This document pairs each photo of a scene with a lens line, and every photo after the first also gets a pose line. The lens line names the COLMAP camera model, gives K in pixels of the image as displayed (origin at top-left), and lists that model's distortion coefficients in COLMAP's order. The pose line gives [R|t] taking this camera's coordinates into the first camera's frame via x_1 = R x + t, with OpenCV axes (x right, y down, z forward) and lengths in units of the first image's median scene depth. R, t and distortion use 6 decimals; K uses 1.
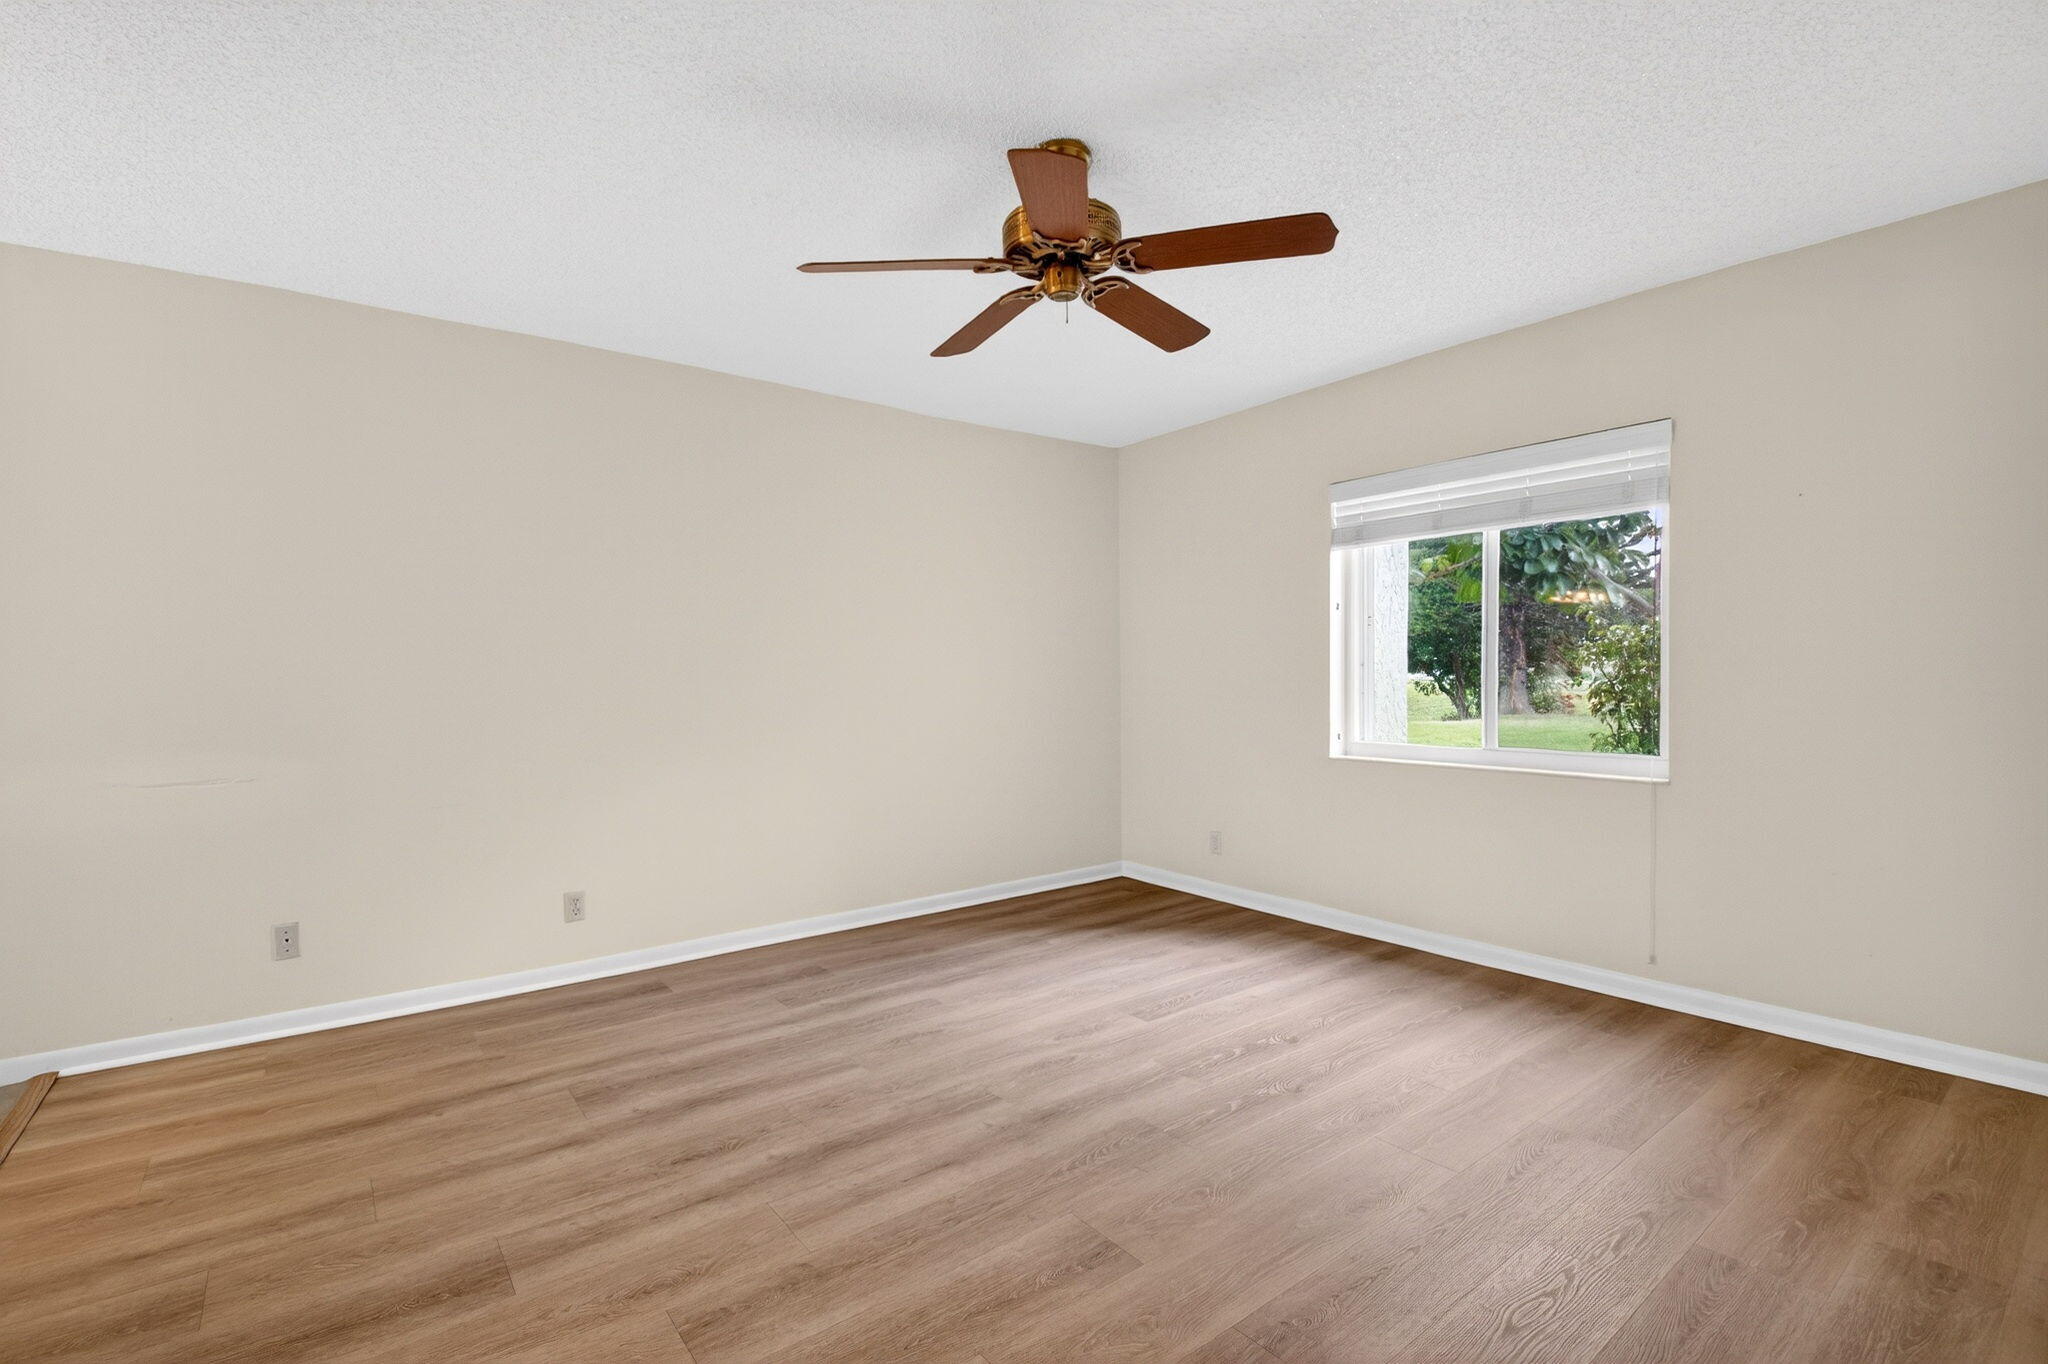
lens RADIAL K [[910.0, 0, 1009.6], [0, 910.0, 687.3], [0, 0, 1]] dist [0.000161, -0.016751]
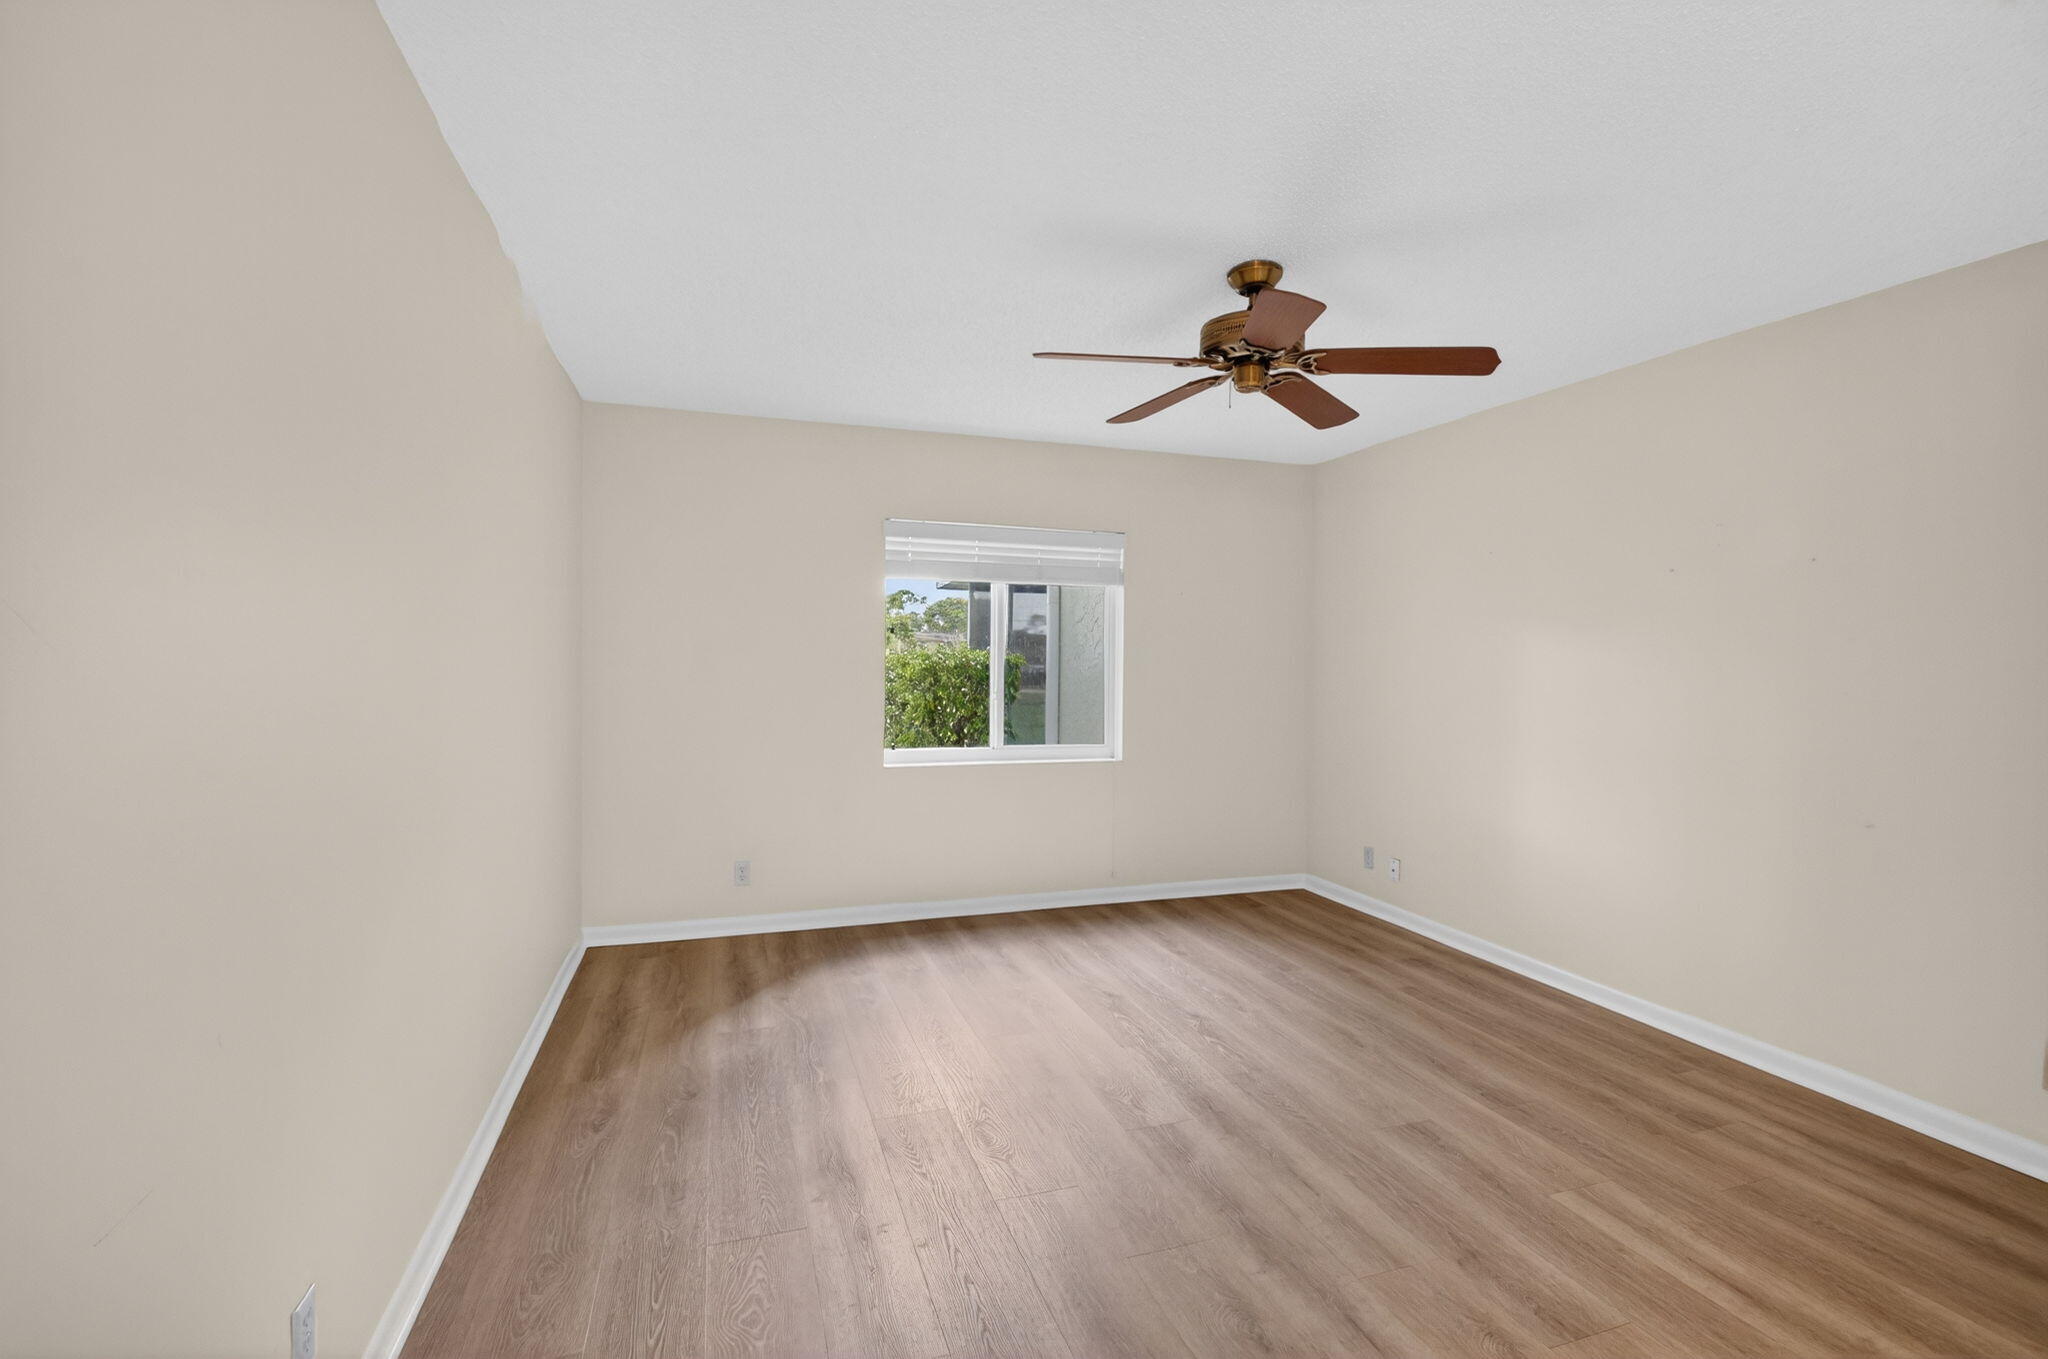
lens RADIAL K [[895.8, 0, 1015.5], [0, 895.8, 673.4], [0, 0, 1]] dist [0.036440, -0.038935]
pose [[0.318906, 0.002997, 0.947782, -0.792316], [-0.003287, 0.999992, -0.002056, -0.044192], [-0.947781, -0.002460, 0.318913, 0.637657]]
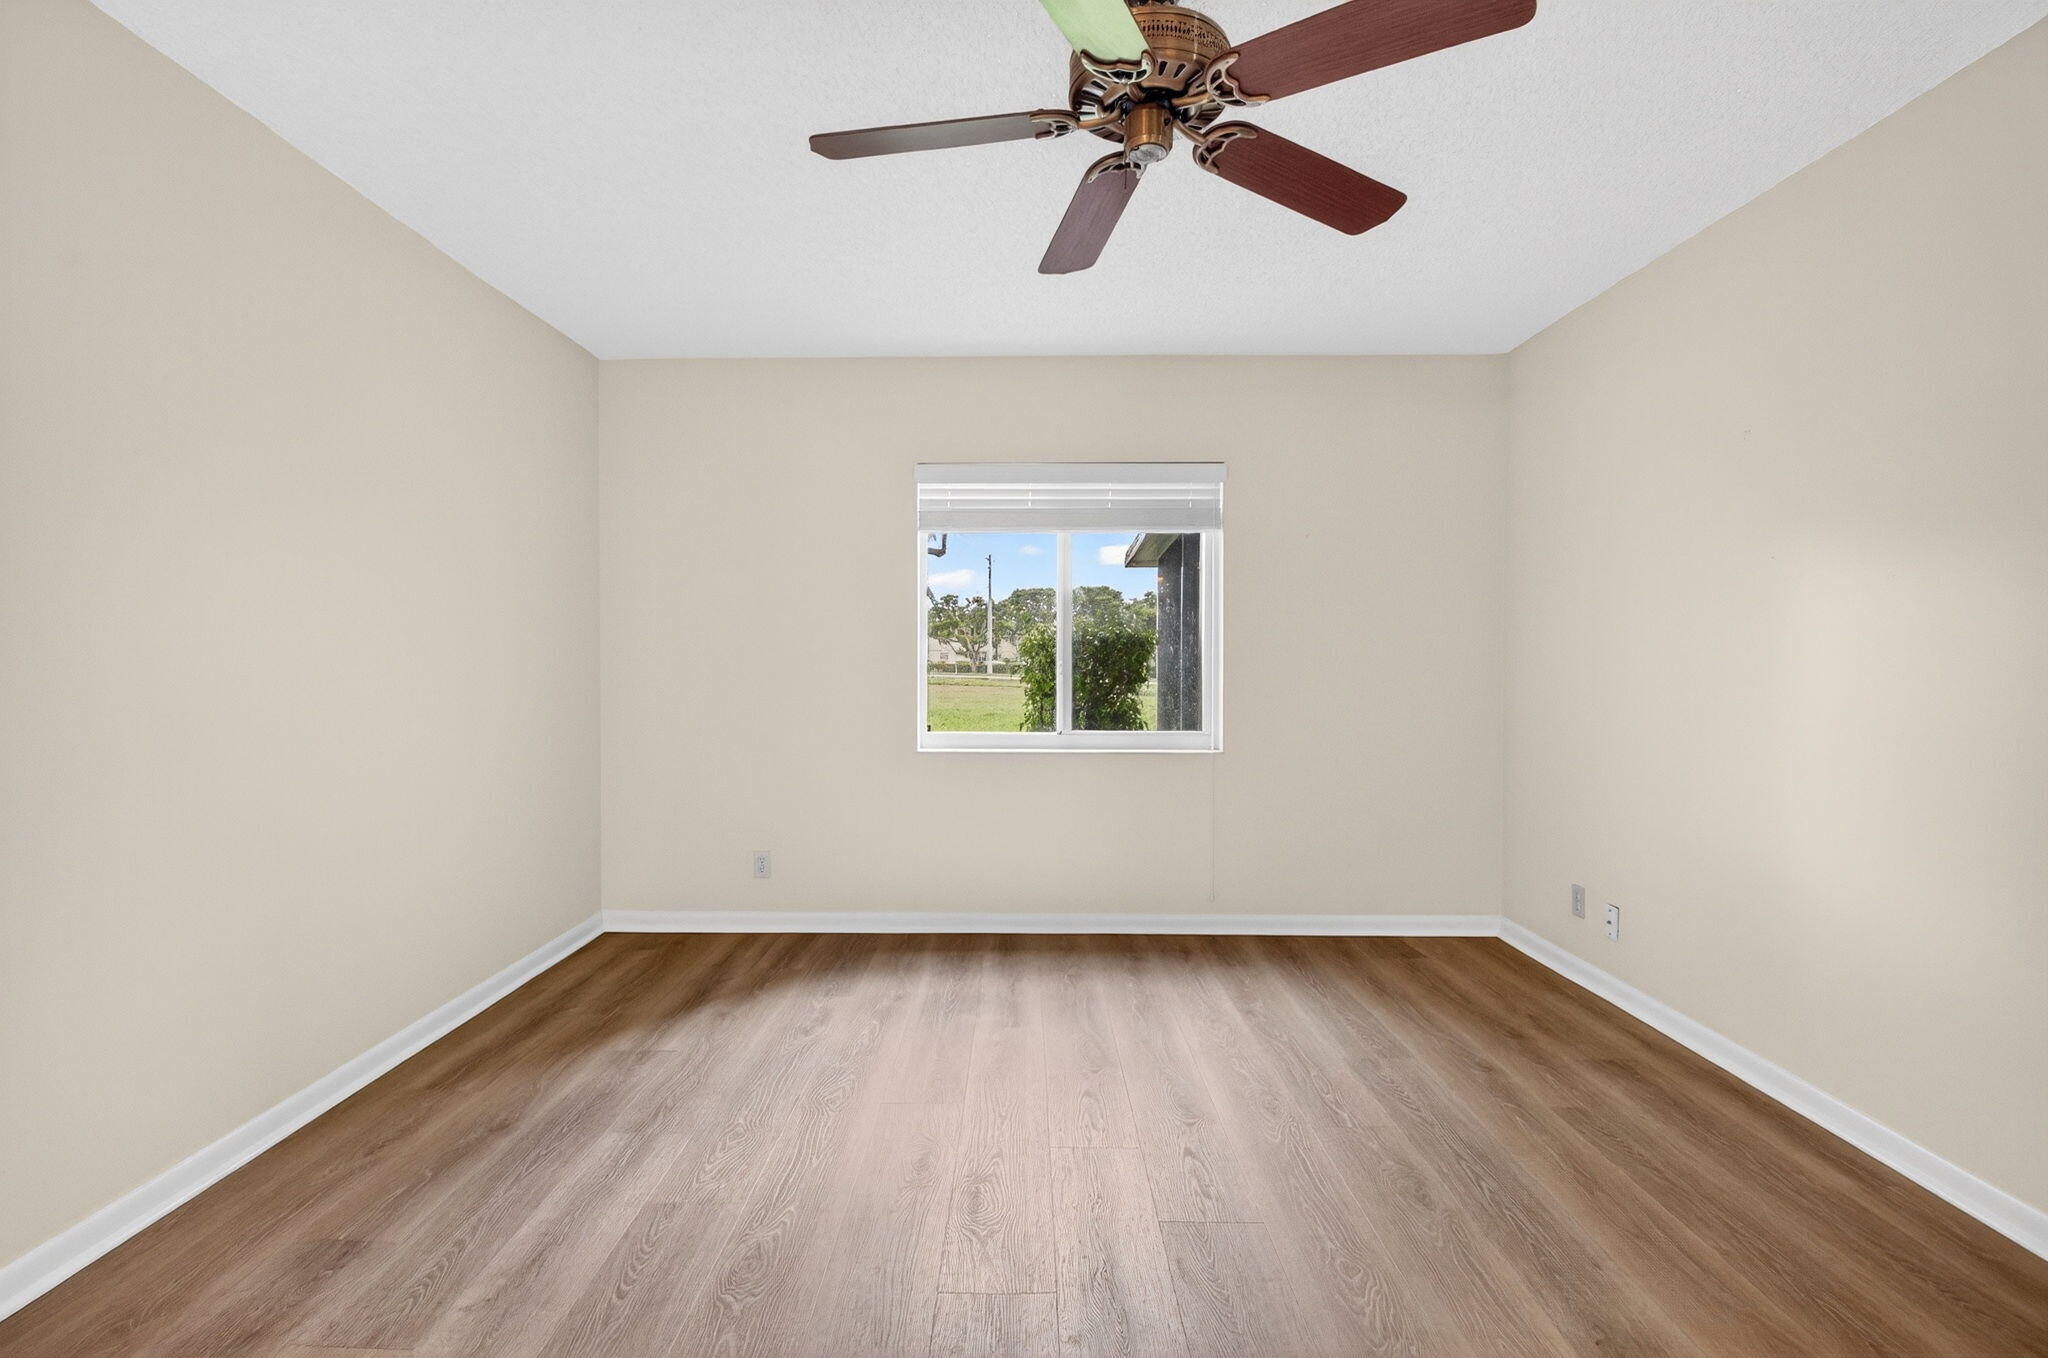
lens RADIAL K [[895.8, 0, 1015.5], [0, 895.8, 672.9], [0, 0, 1]] dist [0.036440, -0.038935]
pose [[0.607502, -0.001129, 0.794317, -0.413734], [0.000613, 0.999999, 0.000952, -0.008188], [-0.794318, -0.000091, 0.607502, 0.446908]]
